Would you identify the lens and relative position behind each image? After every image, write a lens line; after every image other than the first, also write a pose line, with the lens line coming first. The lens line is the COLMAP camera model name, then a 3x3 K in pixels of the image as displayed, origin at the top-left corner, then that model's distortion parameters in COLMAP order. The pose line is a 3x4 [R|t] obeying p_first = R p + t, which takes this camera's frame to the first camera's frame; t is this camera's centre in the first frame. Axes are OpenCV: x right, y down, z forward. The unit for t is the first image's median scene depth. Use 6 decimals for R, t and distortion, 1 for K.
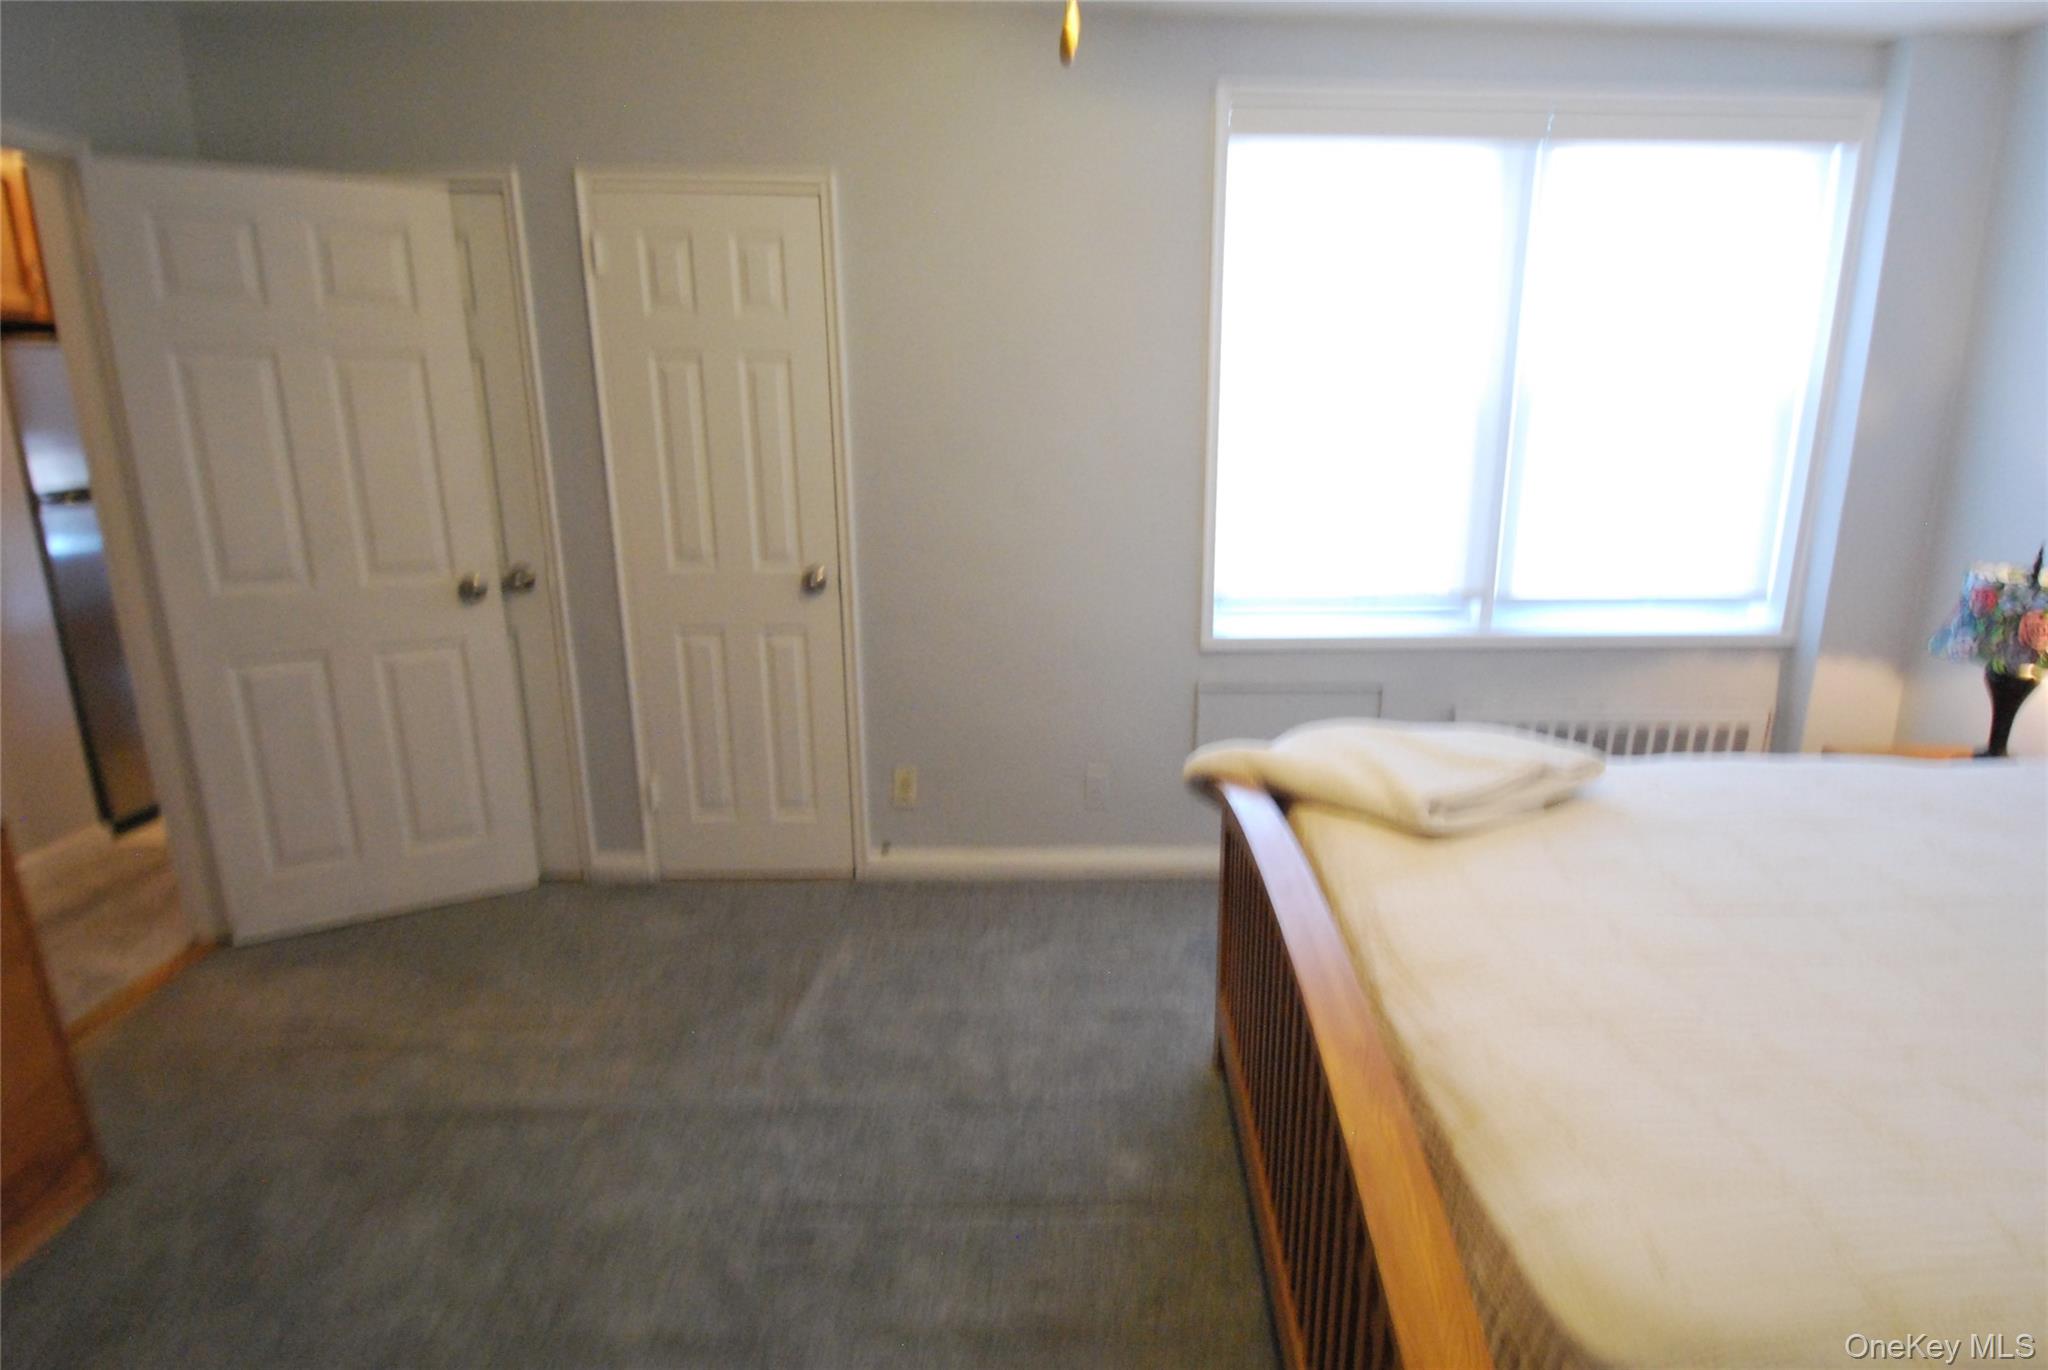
lens RADIAL K [[1071.8, 0, 1028.0], [0, 1071.8, 683.2], [0, 0, 1]] dist [0.004860, -0.000317]
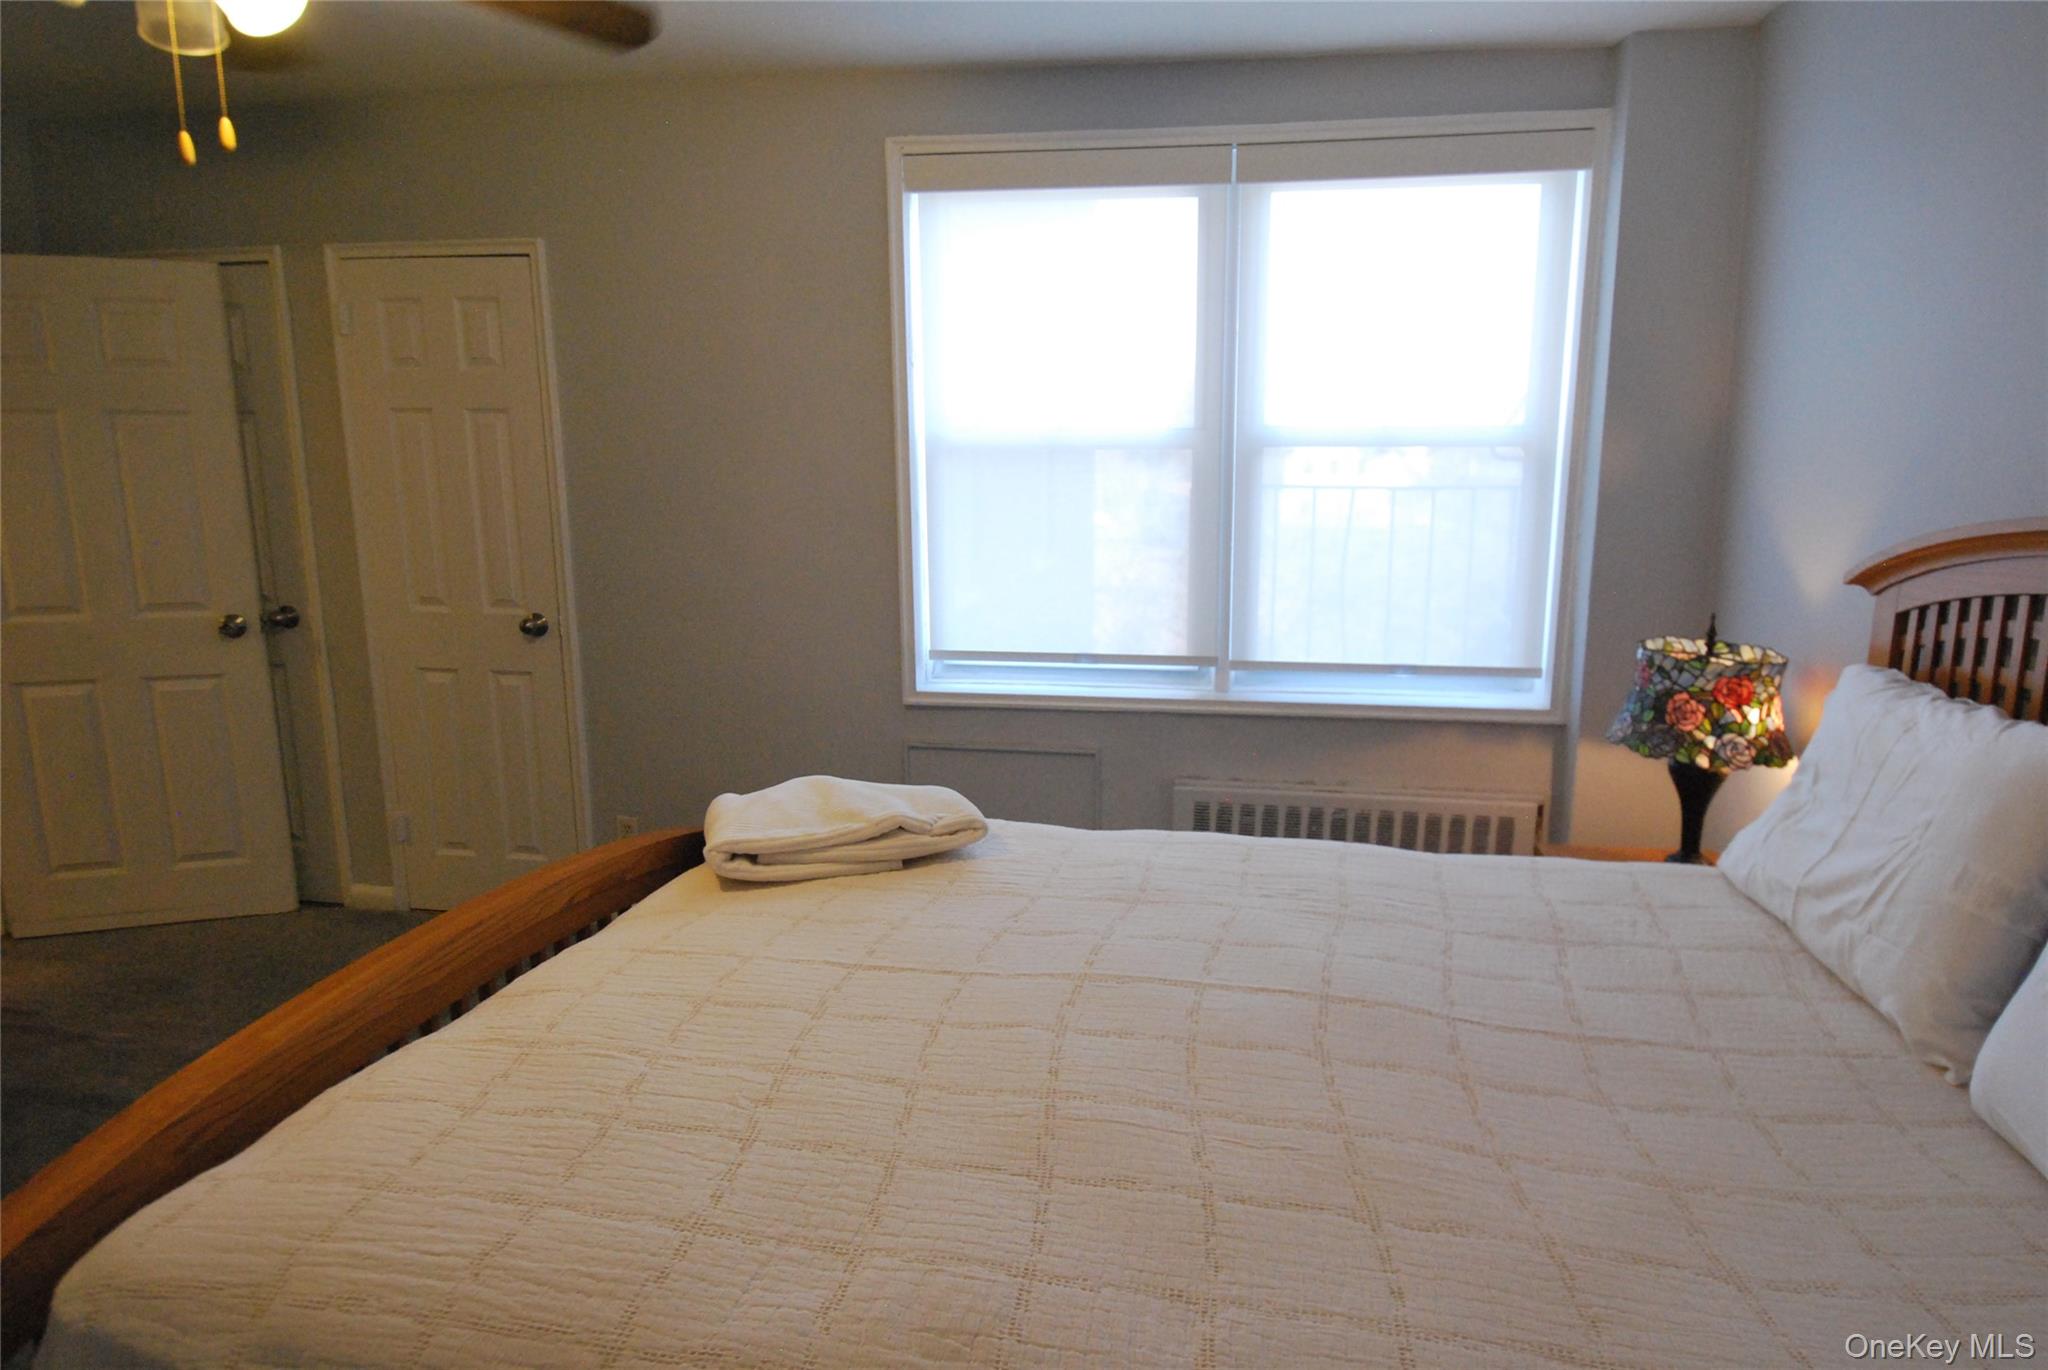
lens RADIAL K [[1194.5, 0, 1030.6], [0, 1194.5, 671.2], [0, 0, 1]] dist [0.013850, -0.014688]
pose [[0.979980, 0.029252, -0.196935, 0.488369], [-0.044660, 0.996238, -0.074261, 0.011540], [0.194022, 0.081570, 0.977600, -0.021864]]
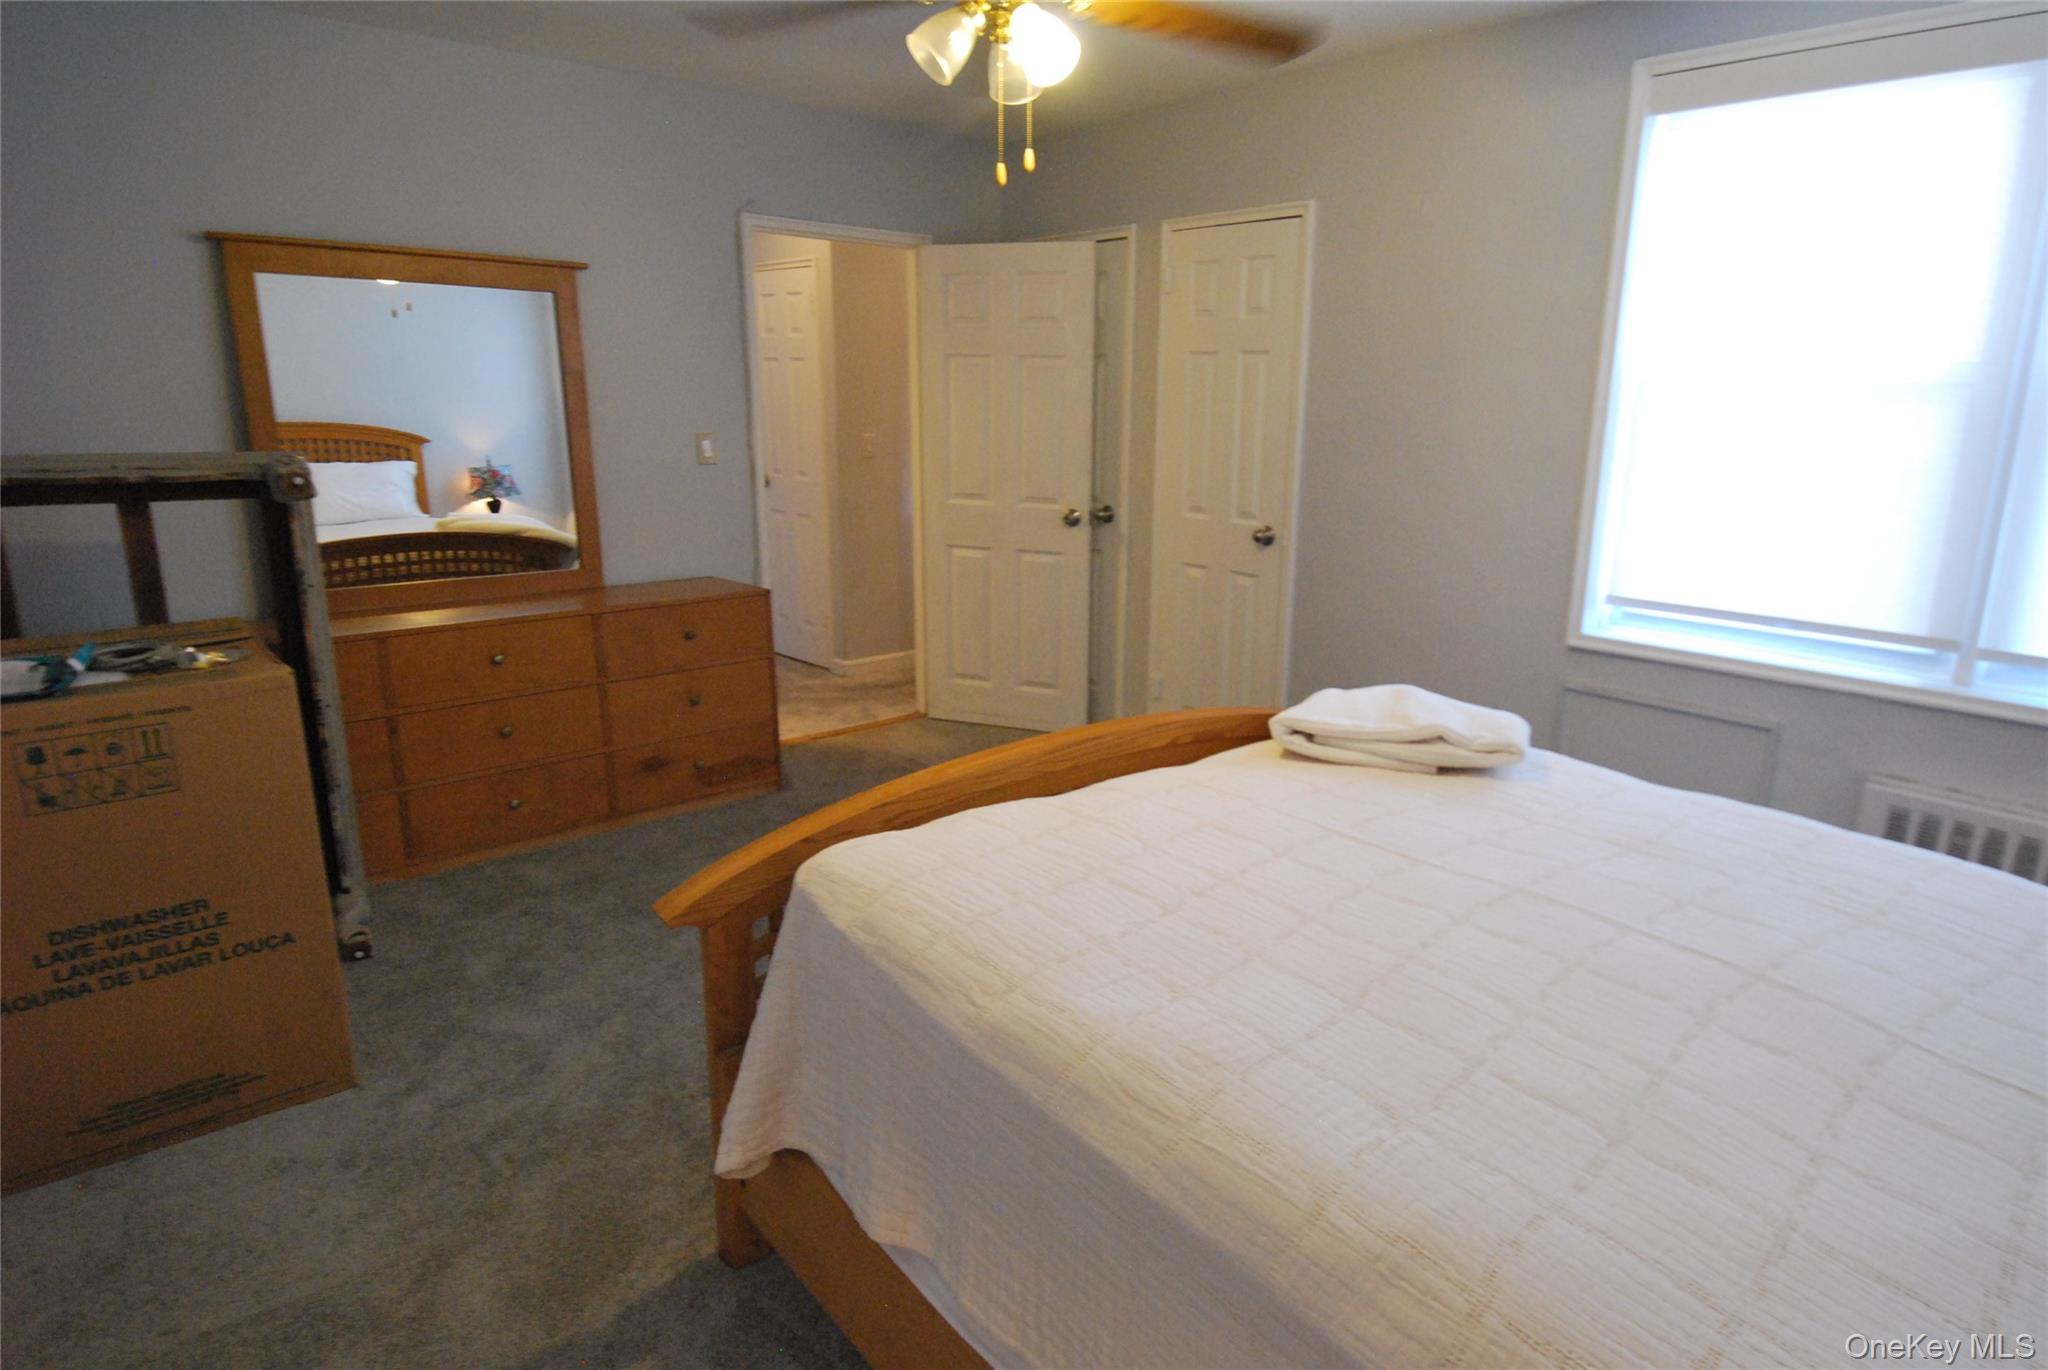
lens RADIAL K [[1194.5, 0, 1041.1], [0, 1194.5, 679.7], [0, 0, 1]] dist [0.013850, -0.014688]
pose [[0.606785, 0.187560, -0.772420, 0.714833], [-0.207478, 0.975446, 0.073872, 0.015143], [0.767310, 0.115436, 0.630801, -0.026687]]
